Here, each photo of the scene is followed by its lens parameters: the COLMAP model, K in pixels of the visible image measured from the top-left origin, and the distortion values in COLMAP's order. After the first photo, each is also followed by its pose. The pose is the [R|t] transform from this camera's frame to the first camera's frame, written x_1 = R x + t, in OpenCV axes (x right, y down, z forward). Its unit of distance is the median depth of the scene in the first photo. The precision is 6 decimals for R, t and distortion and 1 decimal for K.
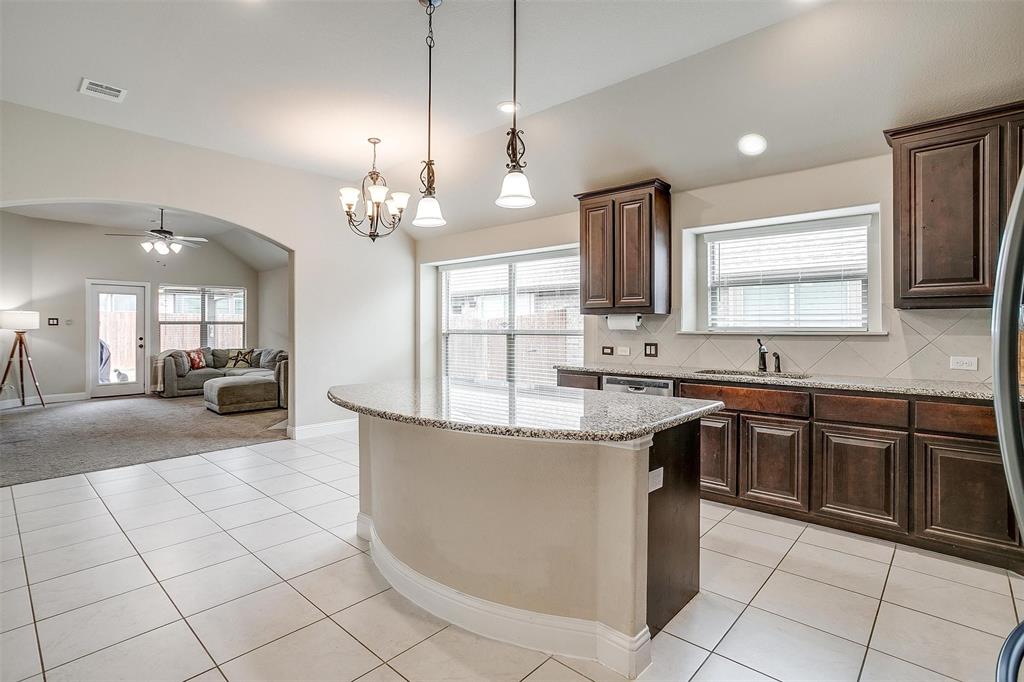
lens RADIAL K [[499.0, 0, 504.3], [0, 499.0, 325.1], [0, 0, 1]] dist [-0.053764, 0.028182]
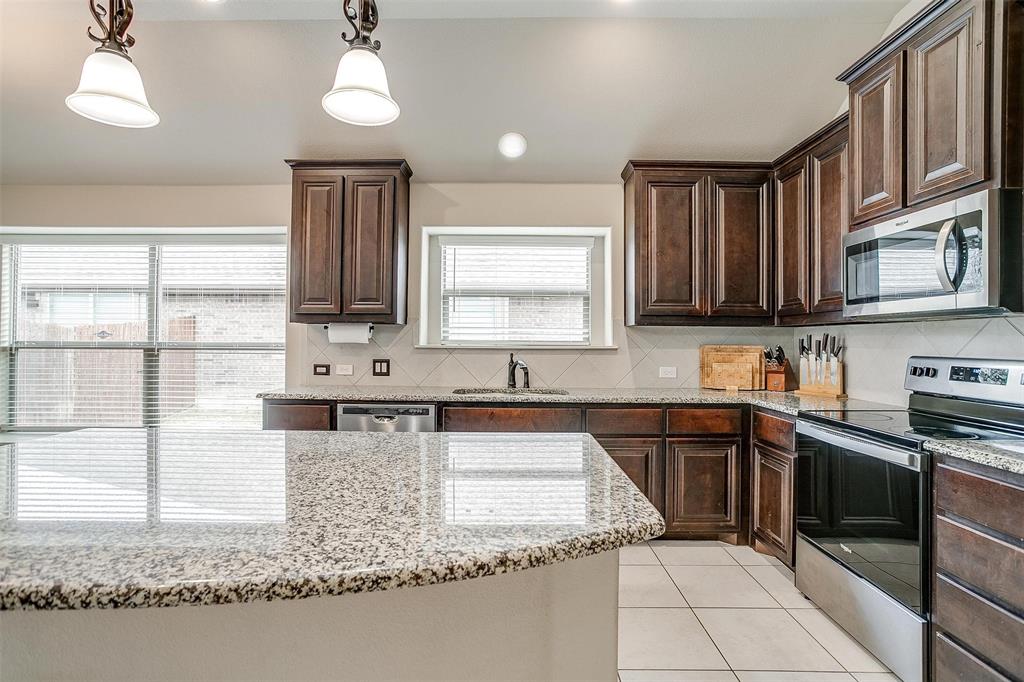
lens RADIAL K [[499.0, 0, 505.3], [0, 499.0, 335.9], [0, 0, 1]] dist [-0.053764, 0.028182]
pose [[0.738804, 0.012328, 0.673808, -0.079596], [-0.010057, 0.999923, -0.007267, 0.001028], [-0.673845, -0.001408, 0.738871, 0.182176]]
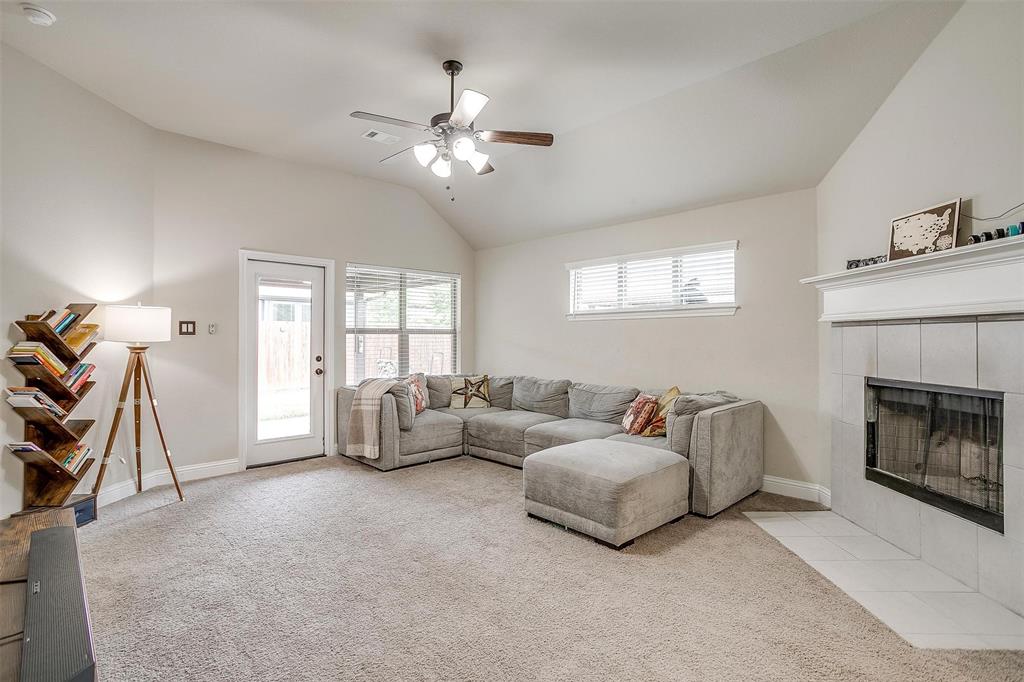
lens RADIAL K [[499.0, 0, 513.1], [0, 499.0, 332.9], [0, 0, 1]] dist [-0.053764, 0.028182]
pose [[0.998666, 0.000737, -0.051625, -0.733862], [-0.001198, 0.999960, -0.008895, 0.003959], [0.051616, 0.008945, 0.998627, 0.654104]]
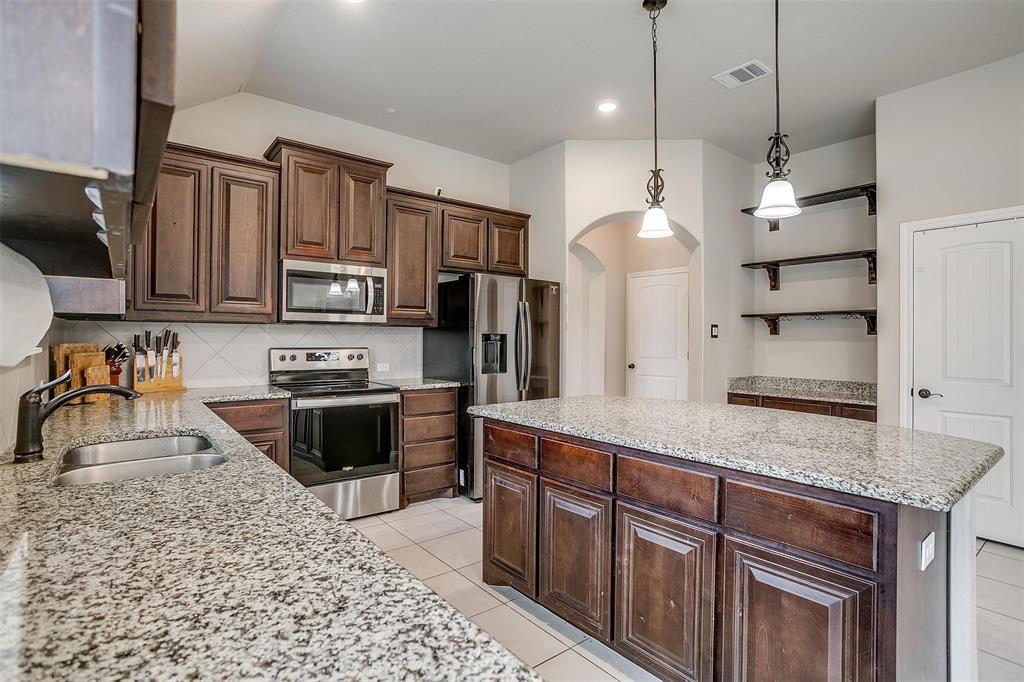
lens RADIAL K [[499.0, 0, 520.6], [0, 499.0, 342.5], [0, 0, 1]] dist [-0.053764, 0.028182]
pose [[-0.990652, -0.004658, 0.136333, 0.063285], [-0.004354, 0.999987, 0.002529, 0.001983], [-0.136343, 0.001912, -0.990660, 0.795549]]
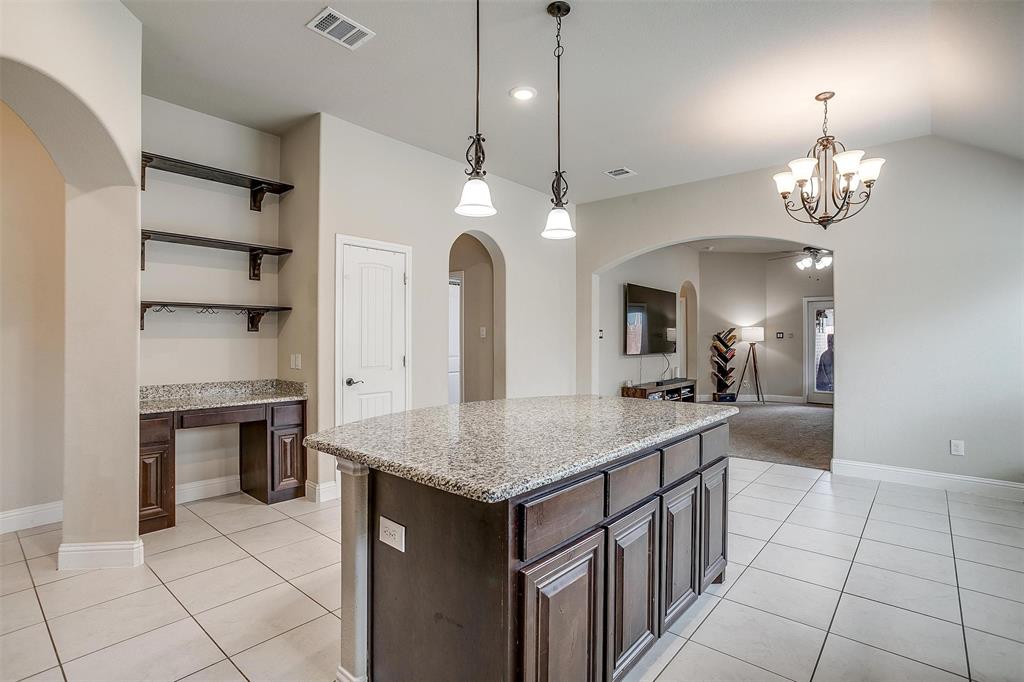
lens RADIAL K [[499.0, 0, 510.7], [0, 499.0, 335.3], [0, 0, 1]] dist [-0.053764, 0.028182]
pose [[0.045311, -0.004192, -0.998964, 0.355484], [-0.001455, 0.999990, -0.004262, -0.001593], [0.998972, 0.001646, 0.045304, 0.370772]]
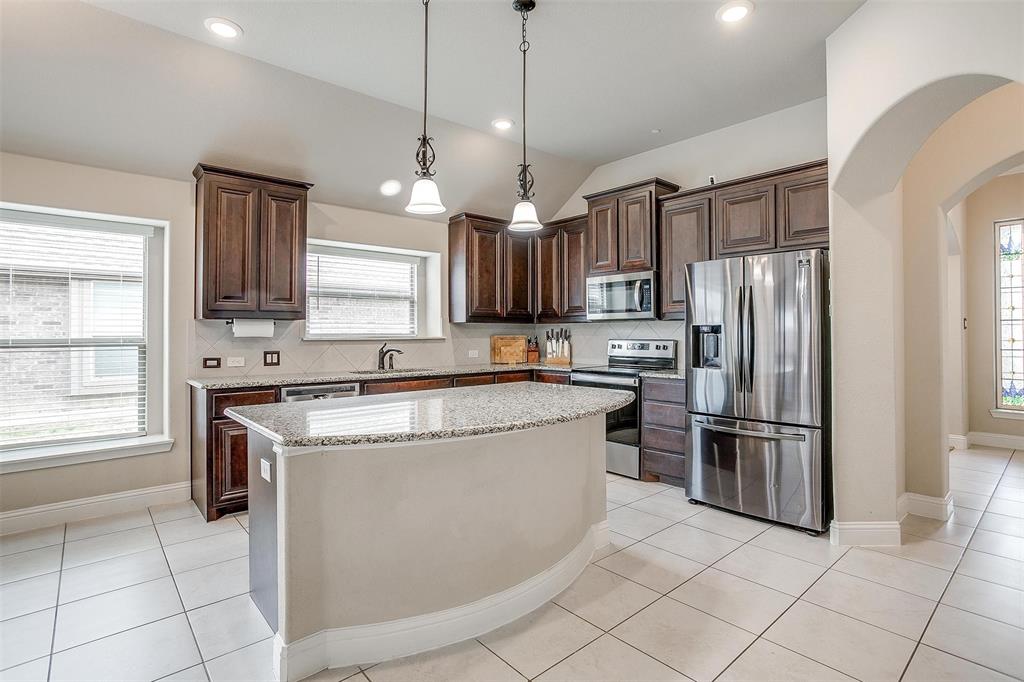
lens RADIAL K [[499.0, 0, 503.9], [0, 499.0, 328.9], [0, 0, 1]] dist [-0.053764, 0.028182]
pose [[0.112566, 0.011072, 0.993583, -0.419204], [-0.000551, 0.999938, -0.011080, 0.003510], [-0.993644, 0.000700, 0.112565, 0.334633]]
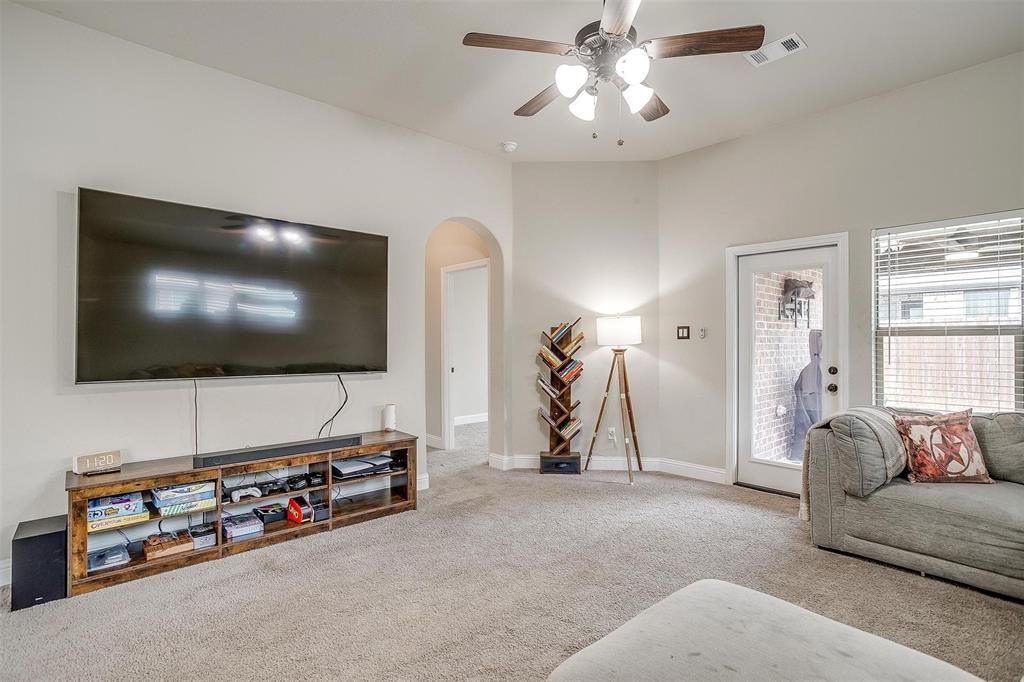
lens RADIAL K [[499.0, 0, 513.1], [0, 499.0, 342.0], [0, 0, 1]] dist [-0.053764, 0.028182]
pose [[-0.089649, 0.001298, -0.995973, -0.454272], [0.000701, 0.999999, 0.001240, 0.004069], [0.995973, -0.000587, -0.089650, 1.148023]]
